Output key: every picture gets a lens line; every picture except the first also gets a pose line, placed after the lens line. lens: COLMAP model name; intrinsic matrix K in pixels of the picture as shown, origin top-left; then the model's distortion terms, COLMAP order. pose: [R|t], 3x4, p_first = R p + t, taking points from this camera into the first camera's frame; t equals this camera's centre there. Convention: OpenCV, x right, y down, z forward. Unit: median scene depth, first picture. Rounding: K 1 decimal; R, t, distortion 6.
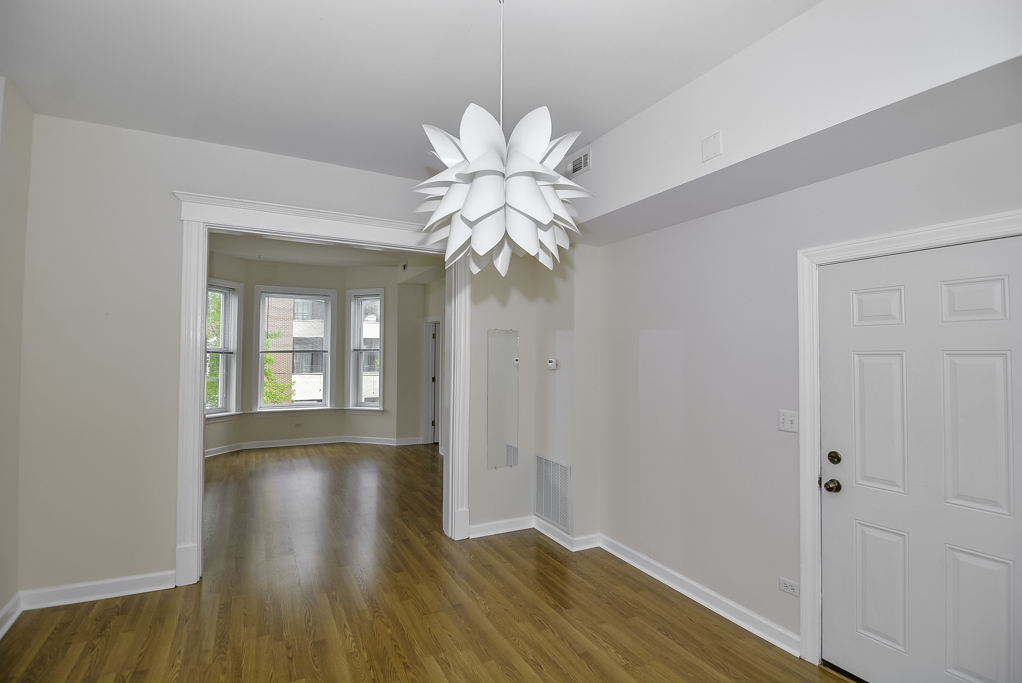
lens RADIAL K [[491.7, 0, 503.3], [0, 491.7, 343.3], [0, 0, 1]] dist [-0.027570, -0.000108]
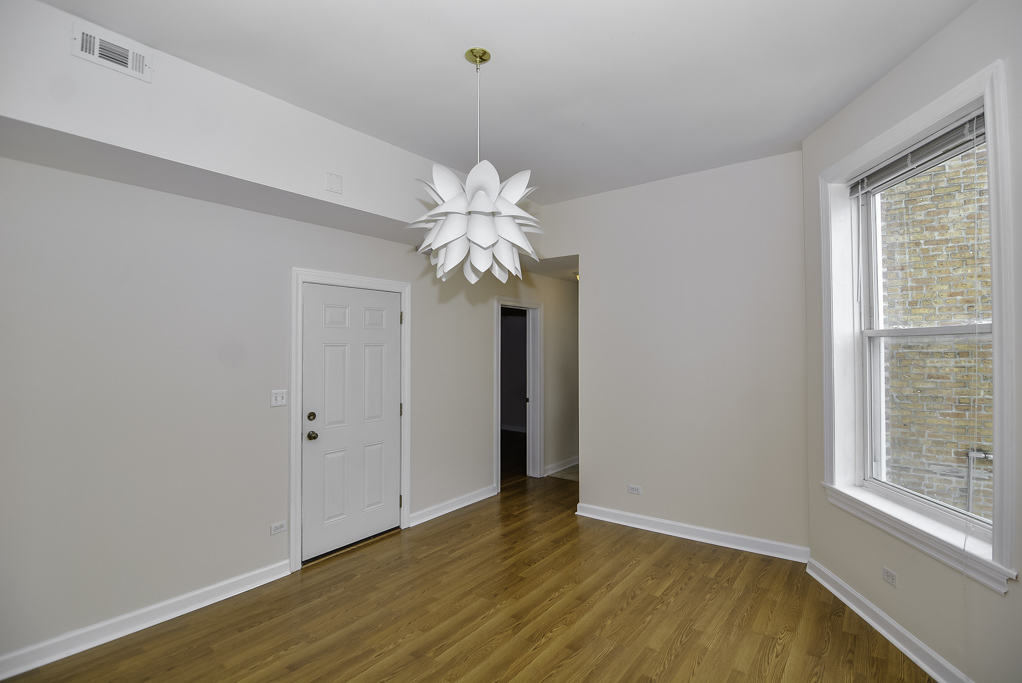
lens RADIAL K [[493.8, 0, 511.0], [0, 493.8, 341.5], [0, 0, 1]] dist [0.000535, 0.000102]
pose [[-0.432902, 0.002323, 0.901438, -0.886447], [-0.027479, 0.999498, -0.015773, 0.016333], [-0.901022, -0.031599, -0.432621, 1.064866]]
